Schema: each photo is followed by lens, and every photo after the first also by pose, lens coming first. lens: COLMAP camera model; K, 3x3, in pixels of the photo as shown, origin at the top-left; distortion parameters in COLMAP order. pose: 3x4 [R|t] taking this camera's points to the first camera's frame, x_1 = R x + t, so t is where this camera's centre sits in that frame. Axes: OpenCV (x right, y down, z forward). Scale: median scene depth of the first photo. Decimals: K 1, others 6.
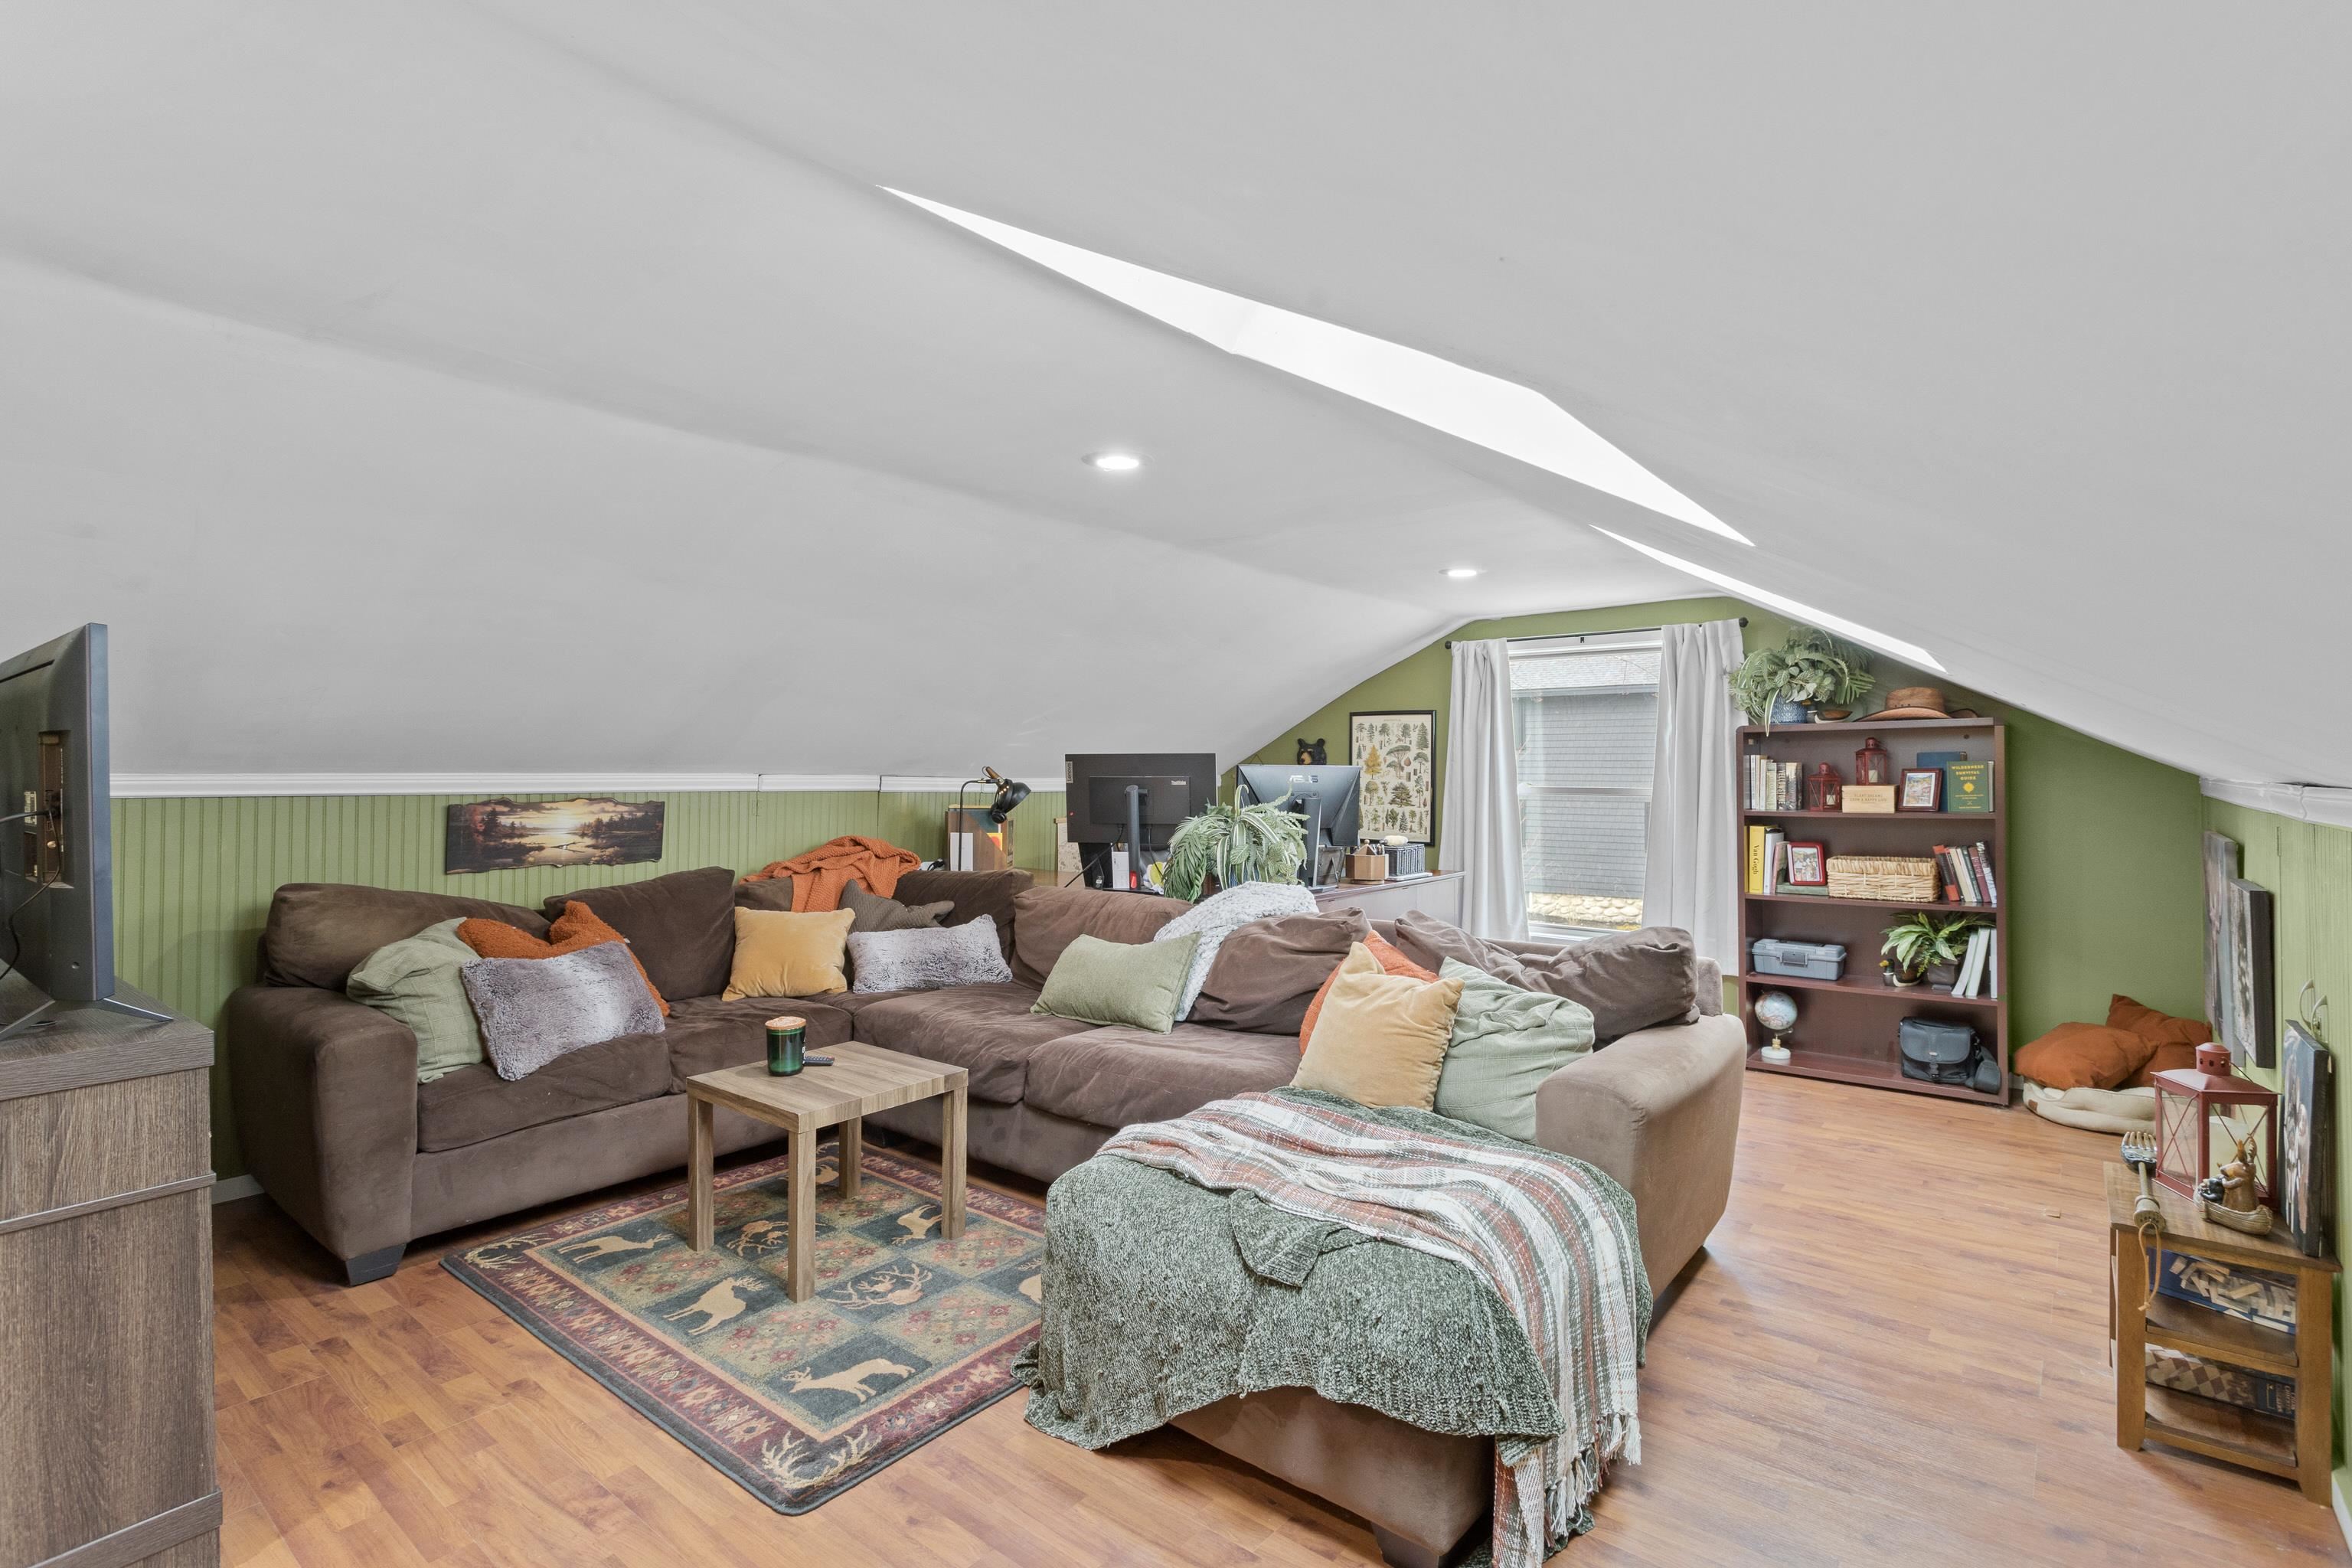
lens RADIAL K [[1107.9, 0, 1177.3], [0, 1107.9, 767.0], [0, 0, 1]] dist [0.002633, 0.000391]
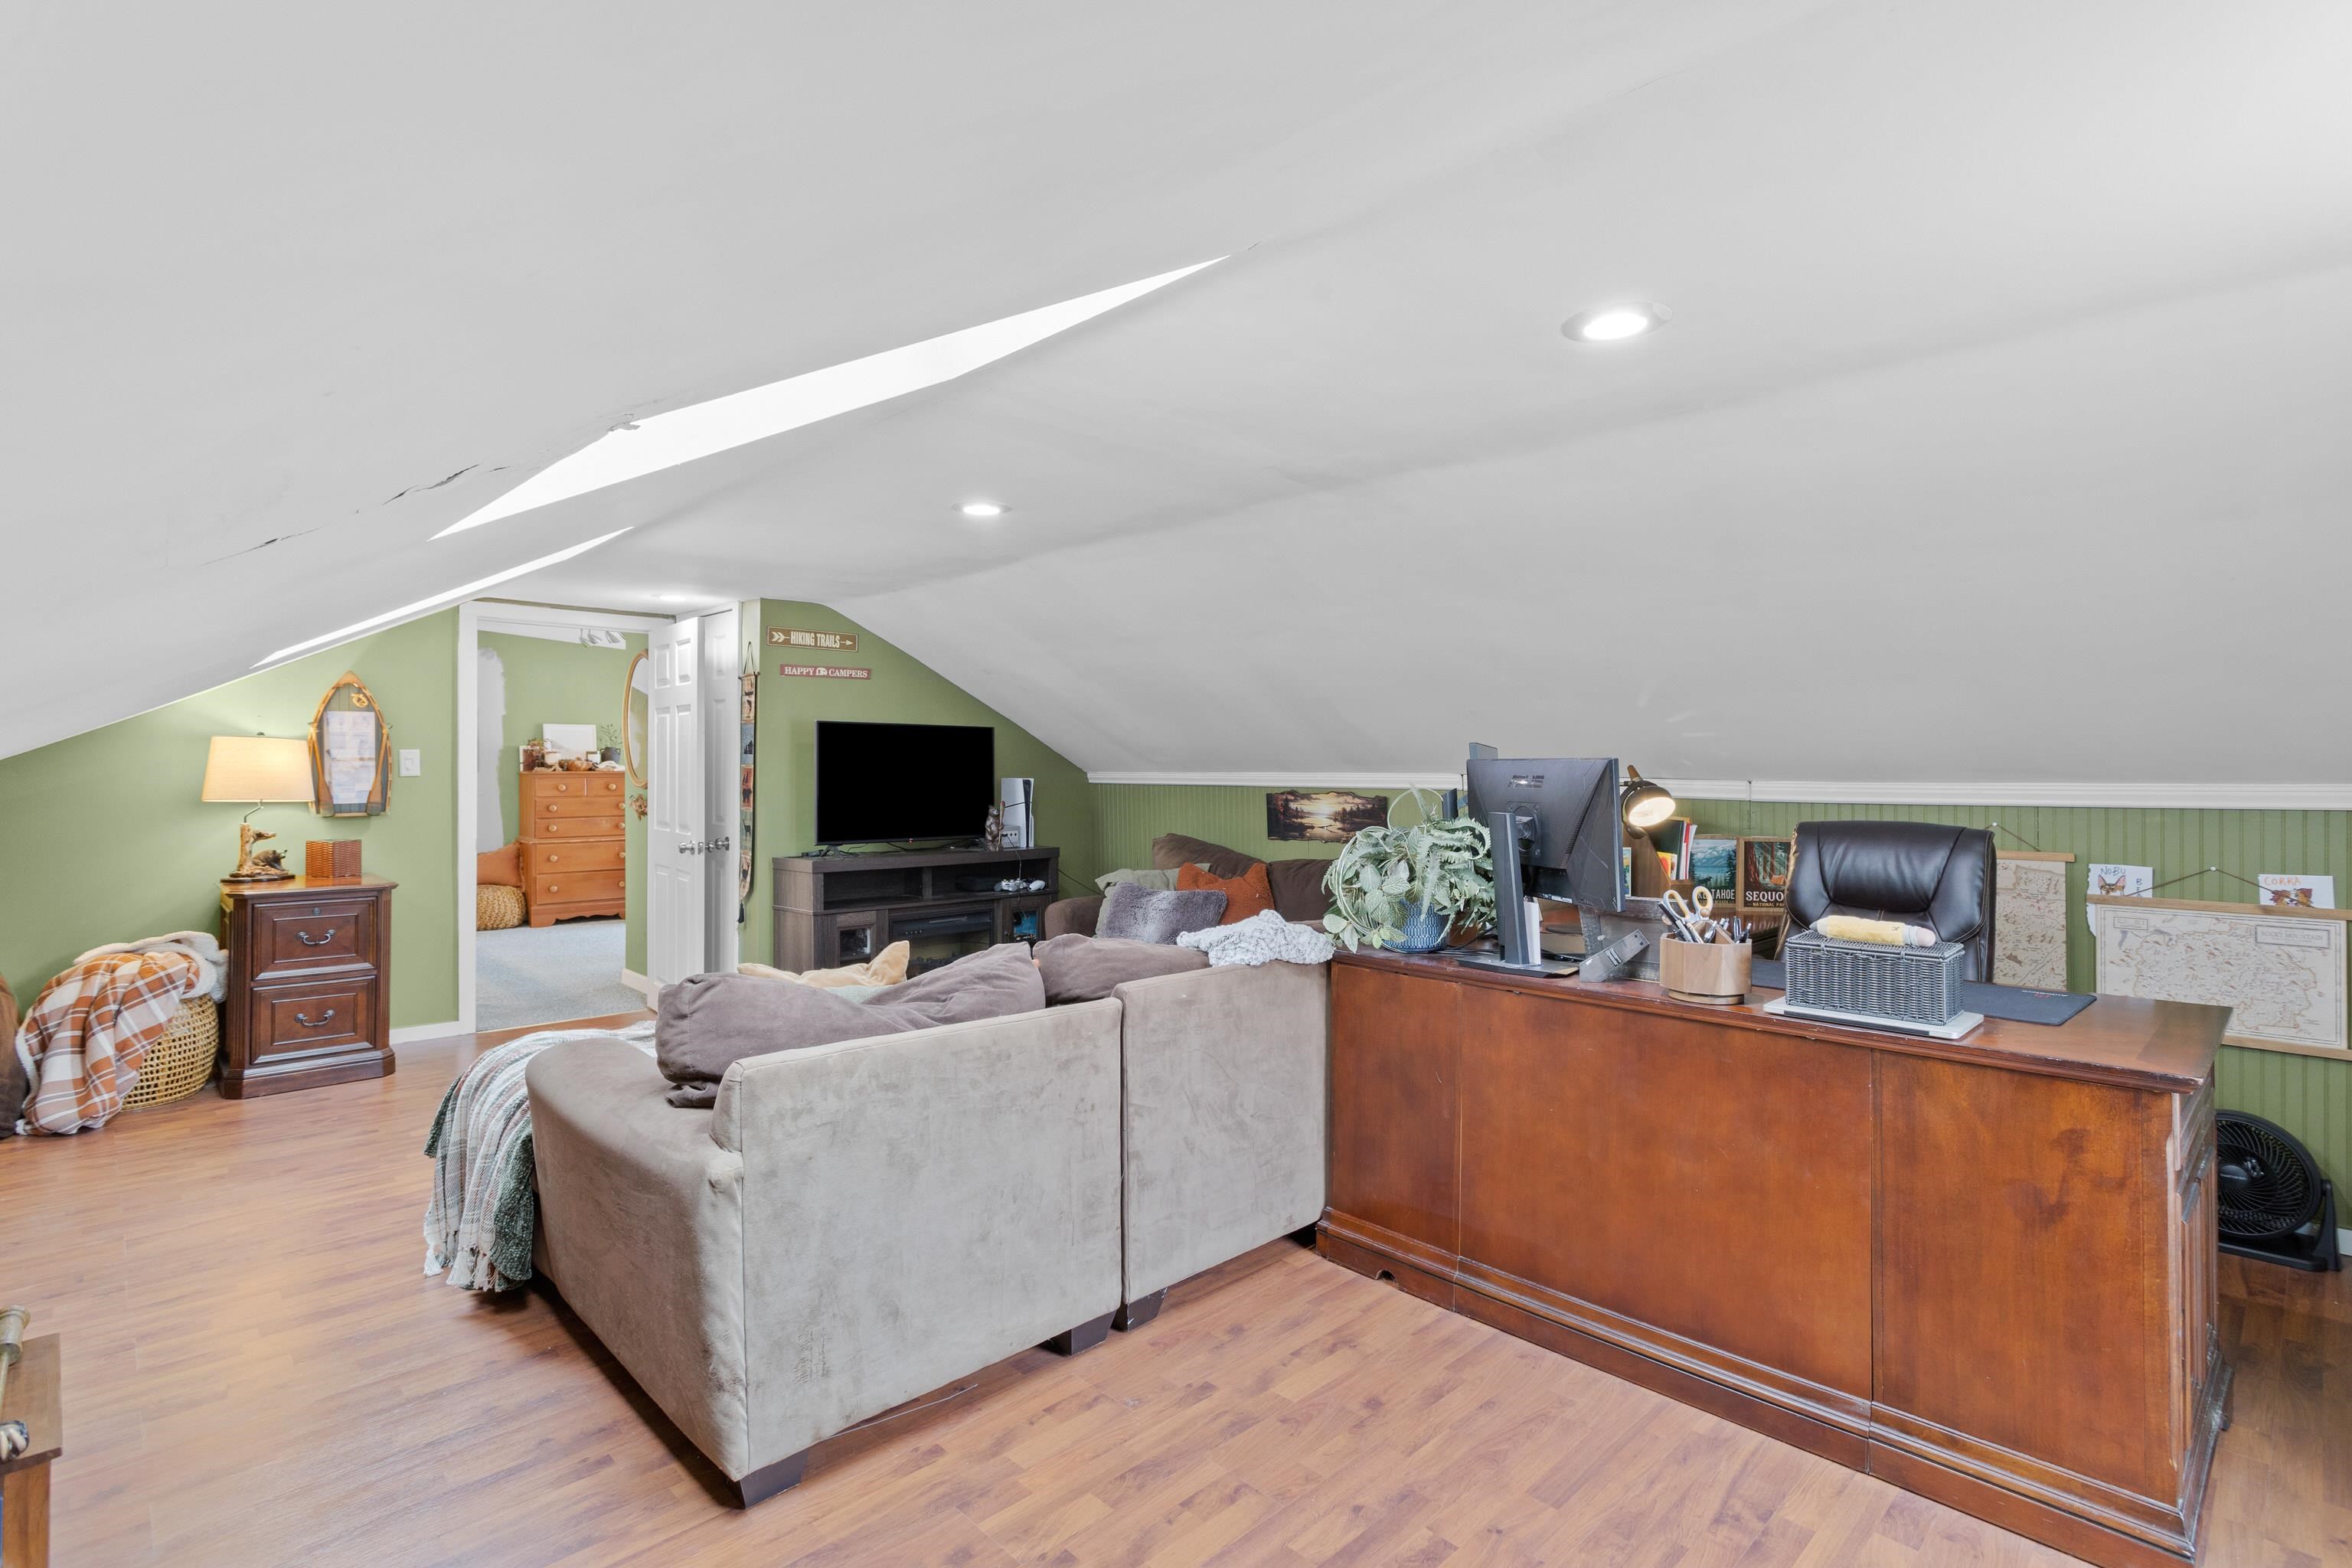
lens RADIAL K [[1107.9, 0, 1181.4], [0, 1107.9, 772.0], [0, 0, 1]] dist [0.002633, 0.000391]
pose [[-0.101646, -0.001037, -0.994820, 0.798493], [-0.006813, 0.999977, -0.000346, 0.006457], [0.994797, 0.006743, -0.101651, 0.967703]]
